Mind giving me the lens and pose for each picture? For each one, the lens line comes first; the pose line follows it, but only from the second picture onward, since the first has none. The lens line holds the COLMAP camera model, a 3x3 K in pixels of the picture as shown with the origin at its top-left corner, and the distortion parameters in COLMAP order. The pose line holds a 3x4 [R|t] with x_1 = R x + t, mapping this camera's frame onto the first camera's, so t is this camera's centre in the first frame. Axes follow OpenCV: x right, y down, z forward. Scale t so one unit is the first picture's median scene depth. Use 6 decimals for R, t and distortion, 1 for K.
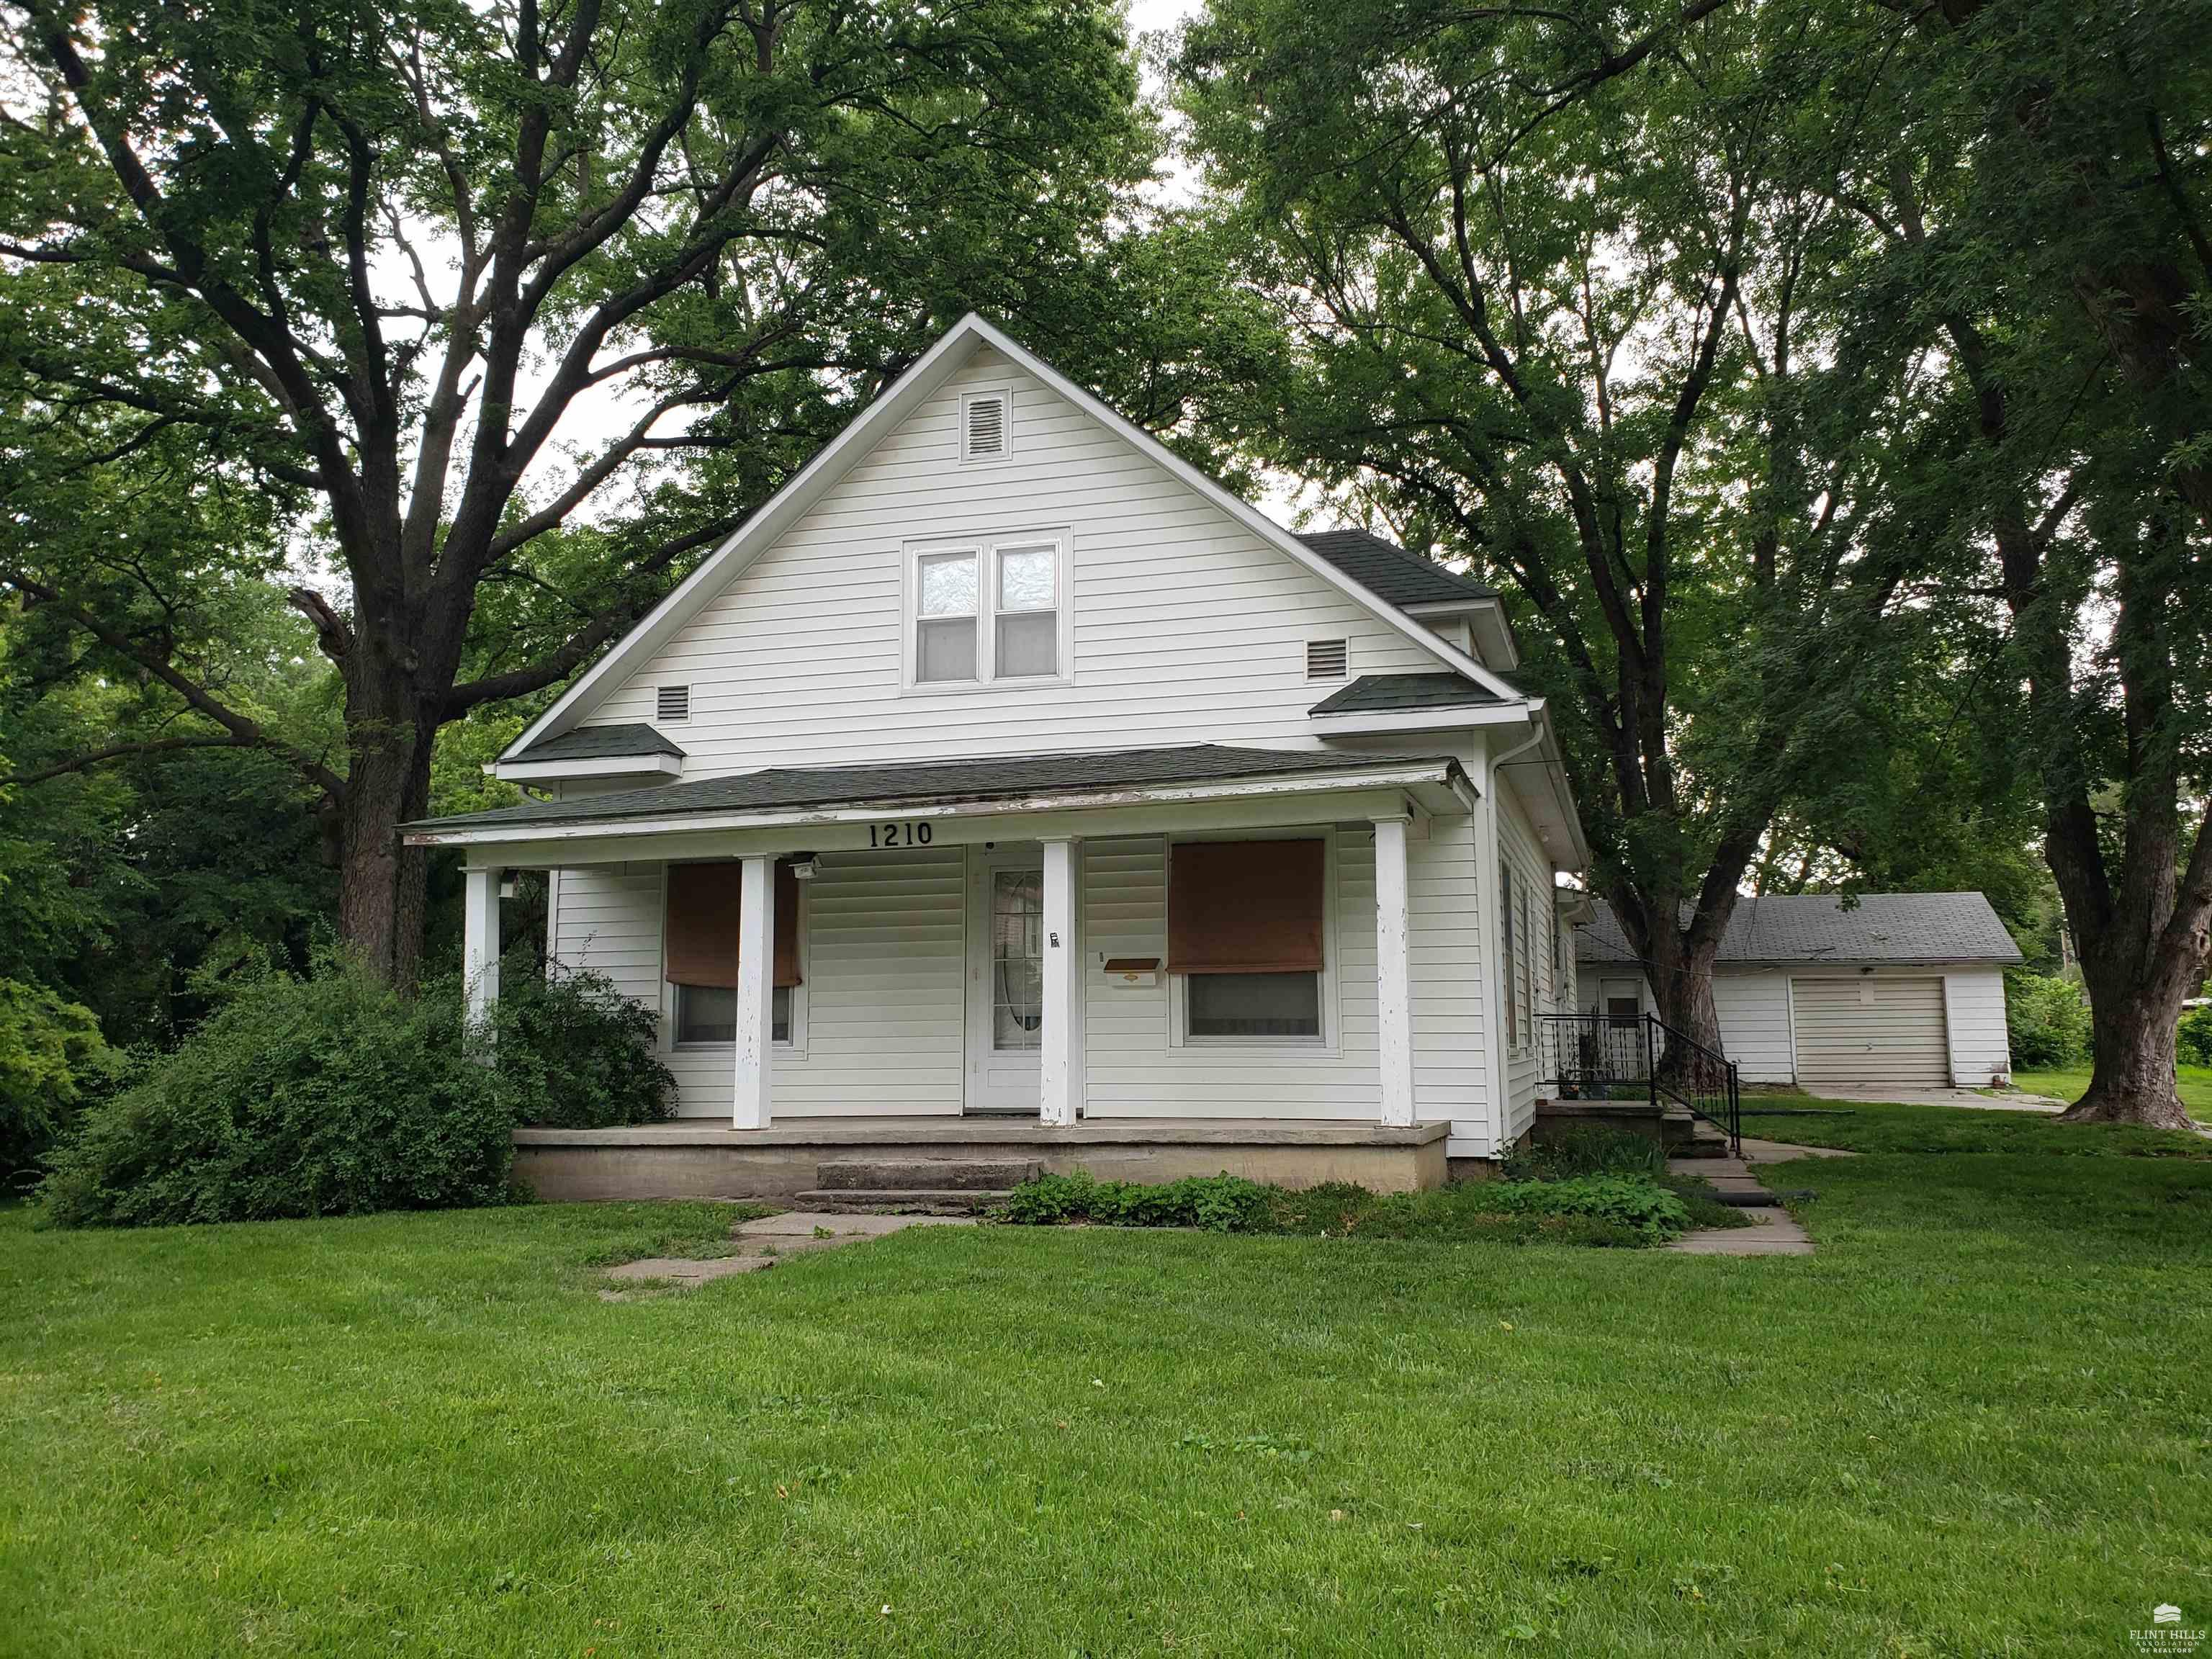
lens RADIAL K [[1721.6, 0, 1127.0], [0, 1721.6, 820.4], [0, 0, 1]] dist [0.043919, -0.031328]
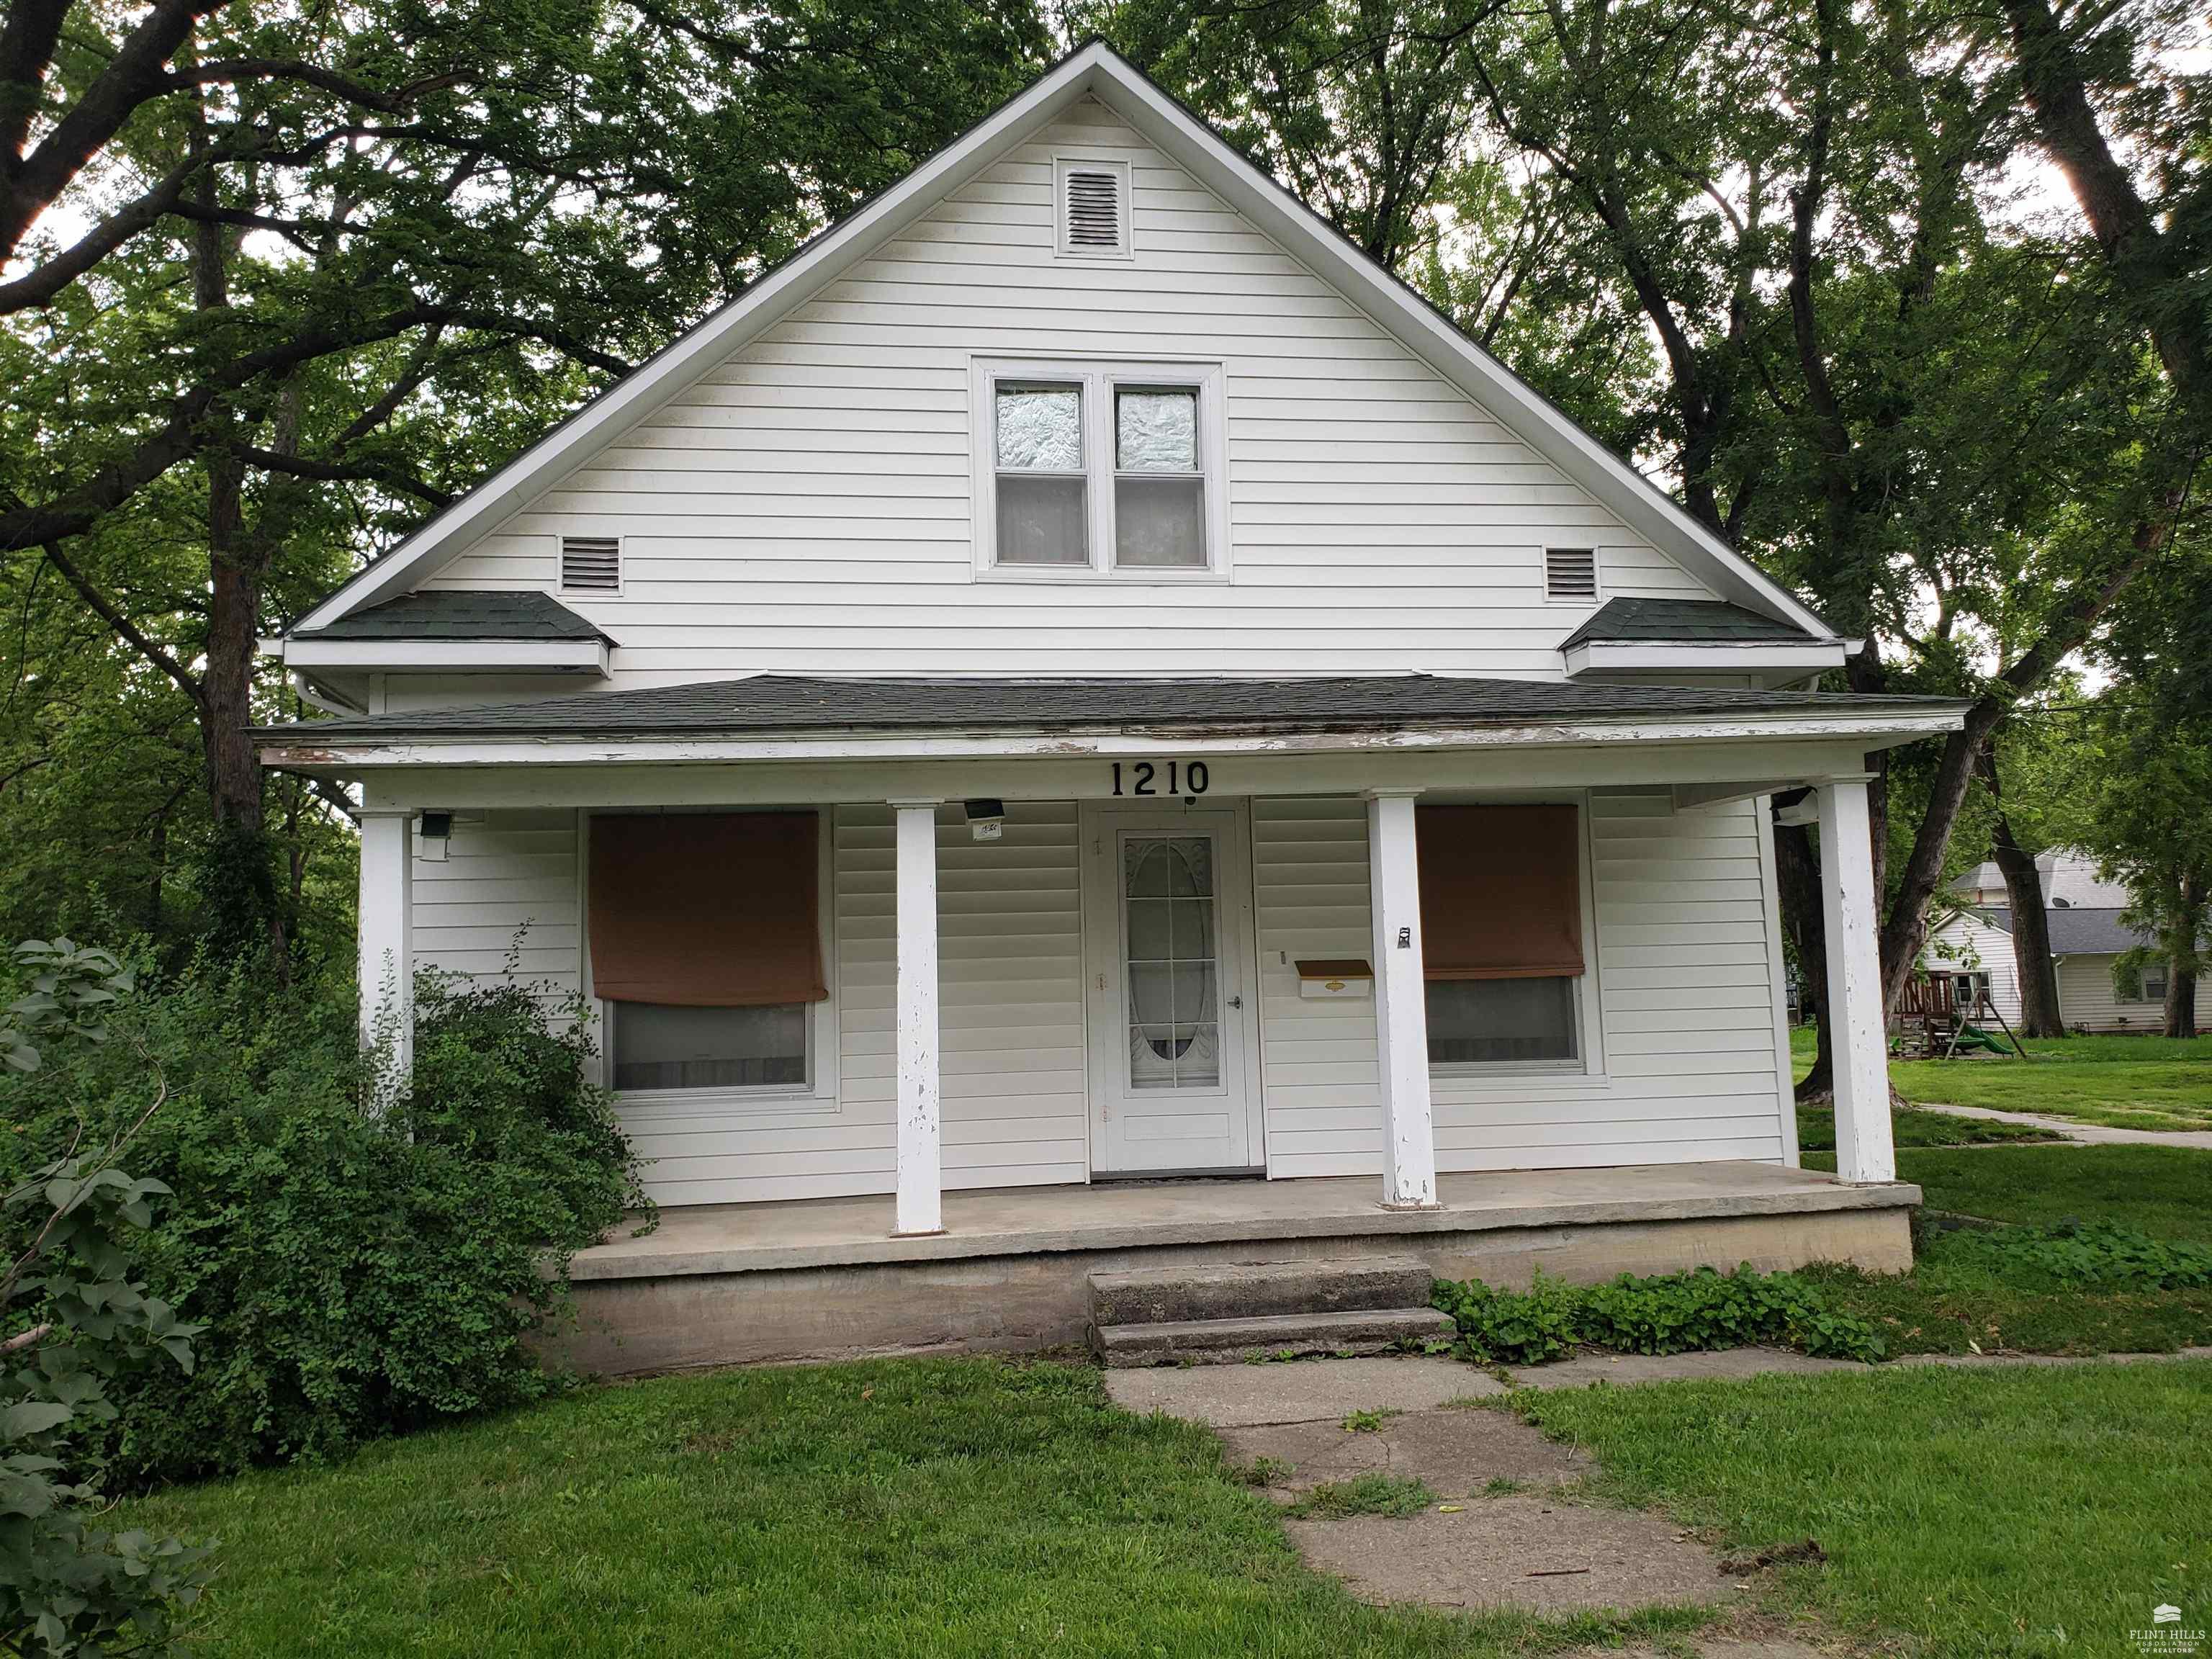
lens RADIAL K [[1721.6, 0, 1097.8], [0, 1721.6, 836.0], [0, 0, 1]] dist [0.043919, -0.031328]
pose [[0.912756, 0.023244, 0.407843, -0.392341], [-0.032264, 0.999363, 0.015250, 0.019646], [-0.407229, -0.027079, 0.912925, 0.370485]]
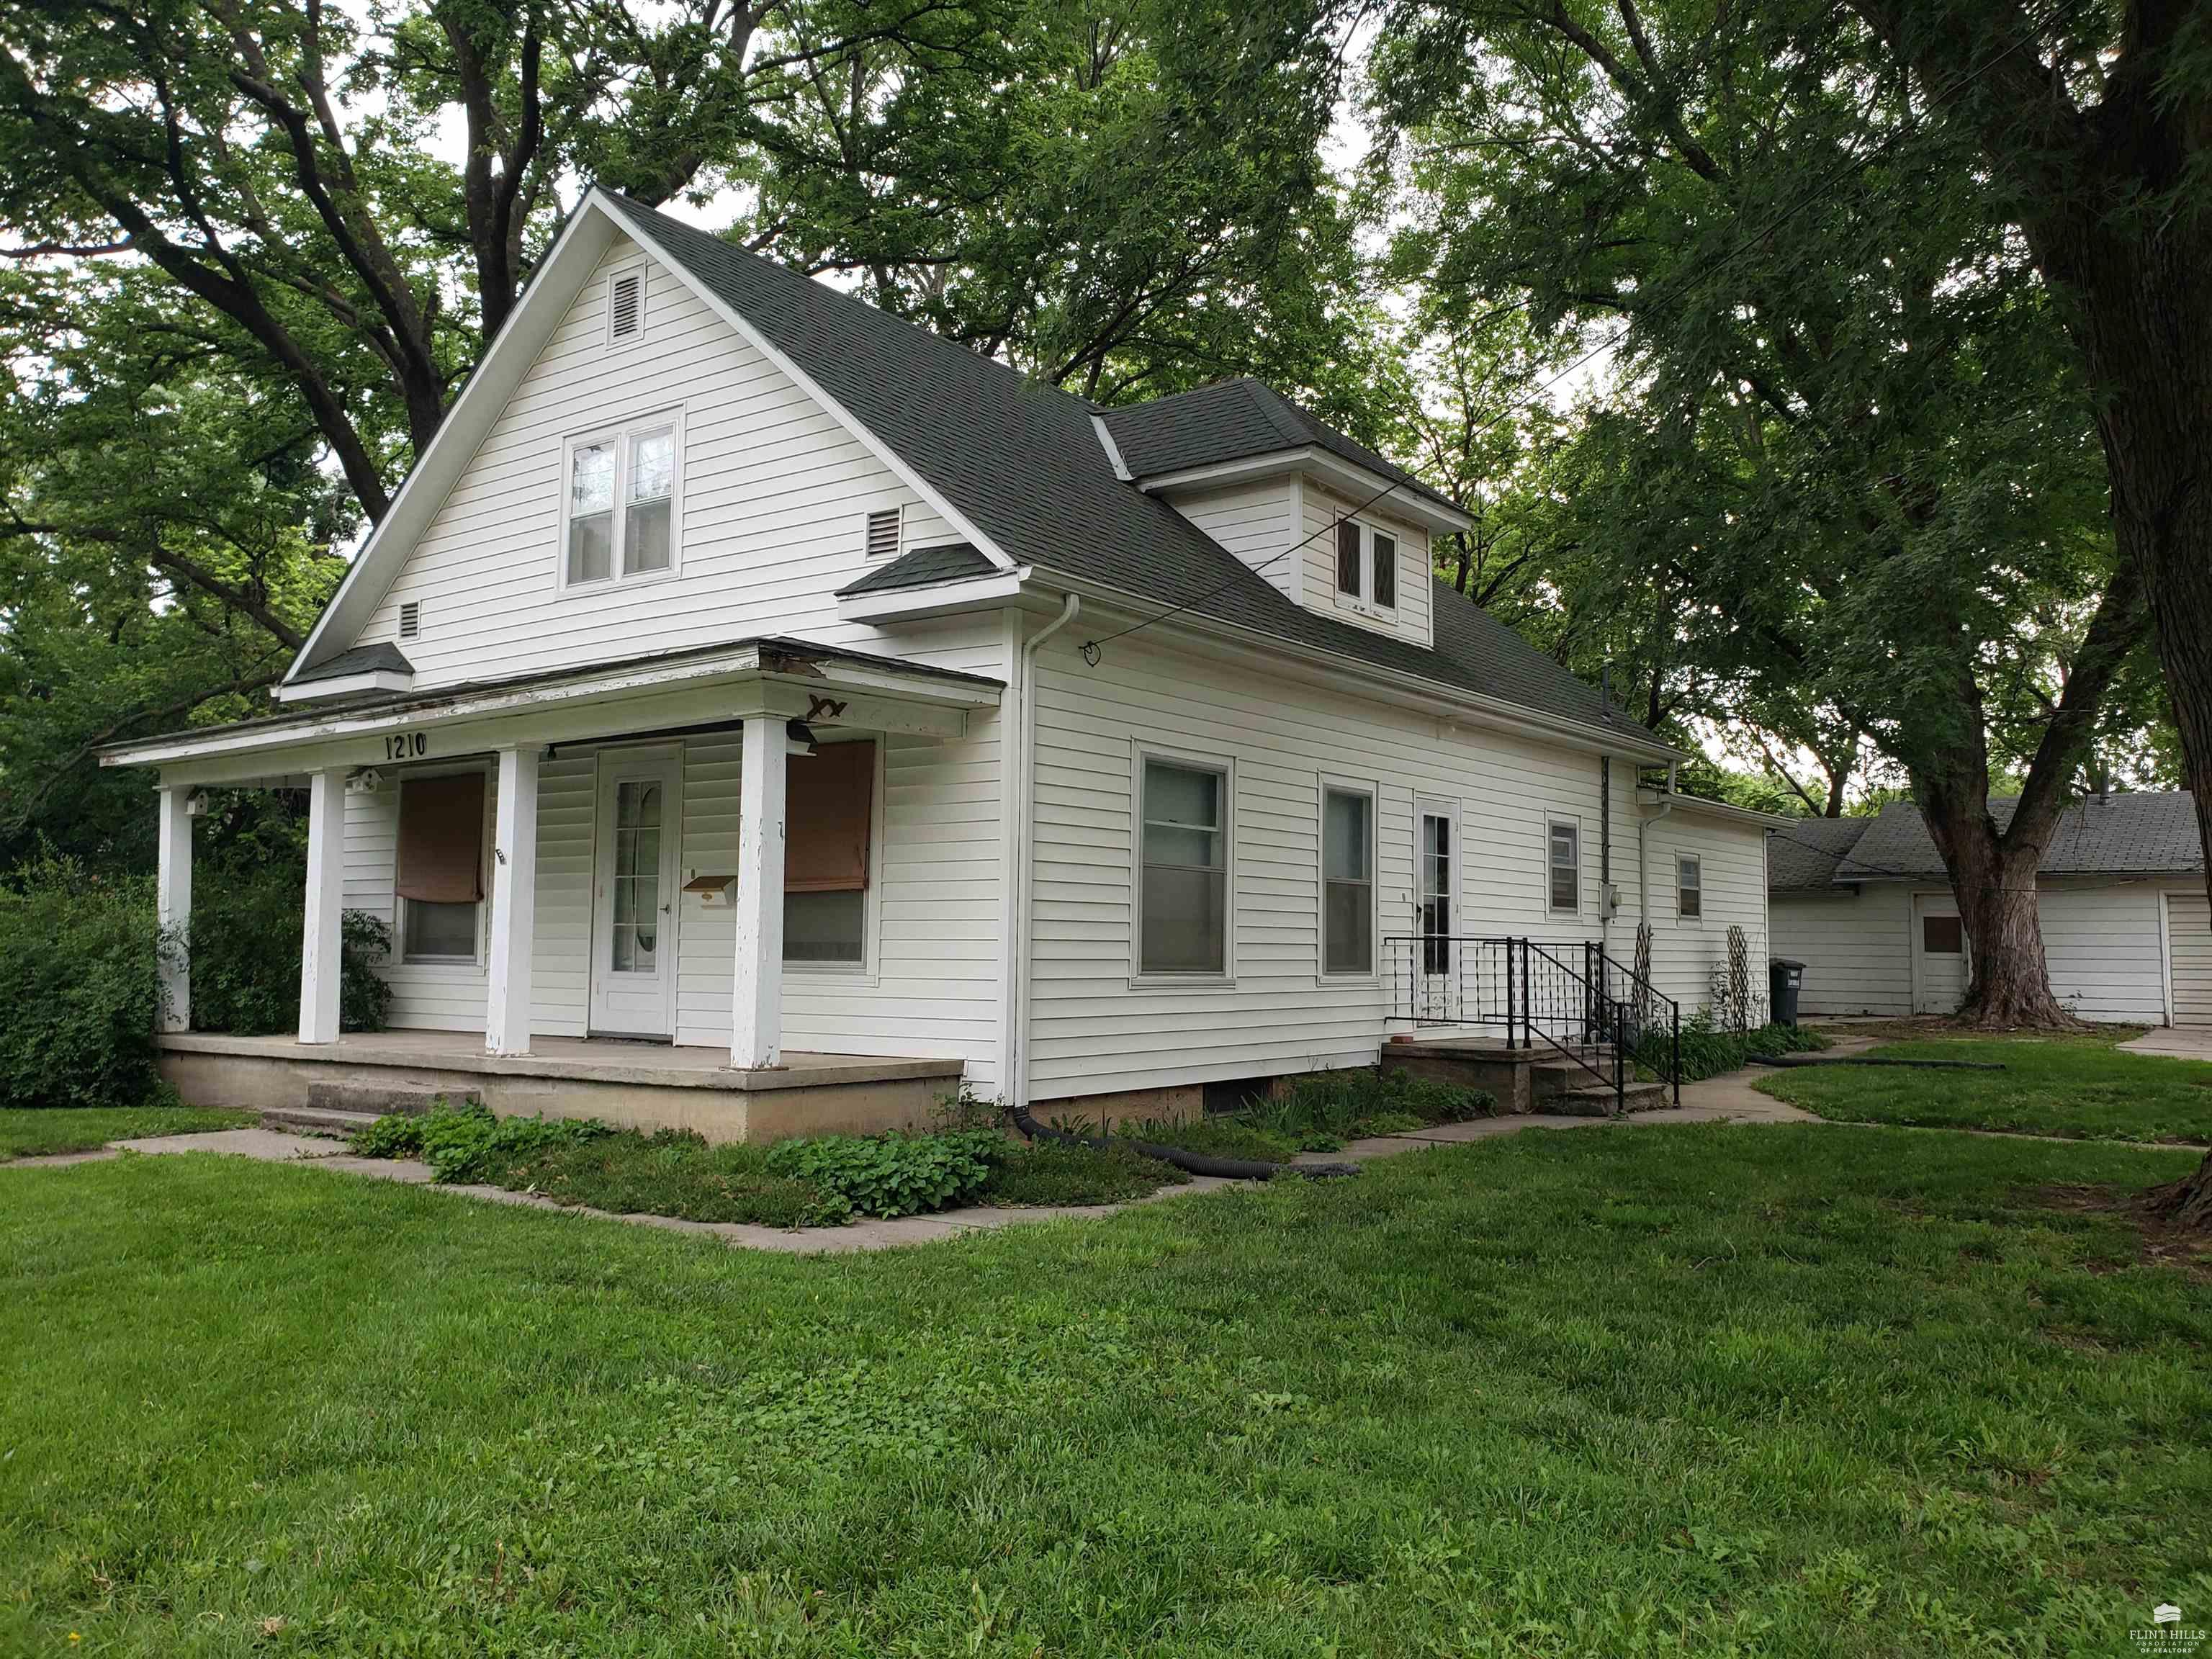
lens RADIAL K [[1721.6, 0, 1097.6], [0, 1721.6, 828.5], [0, 0, 1]] dist [0.043919, -0.031328]
pose [[0.934115, -0.006997, -0.356904, 0.528295], [0.027706, 0.998213, 0.052944, 0.012413], [0.355896, -0.059344, 0.932640, 0.214429]]
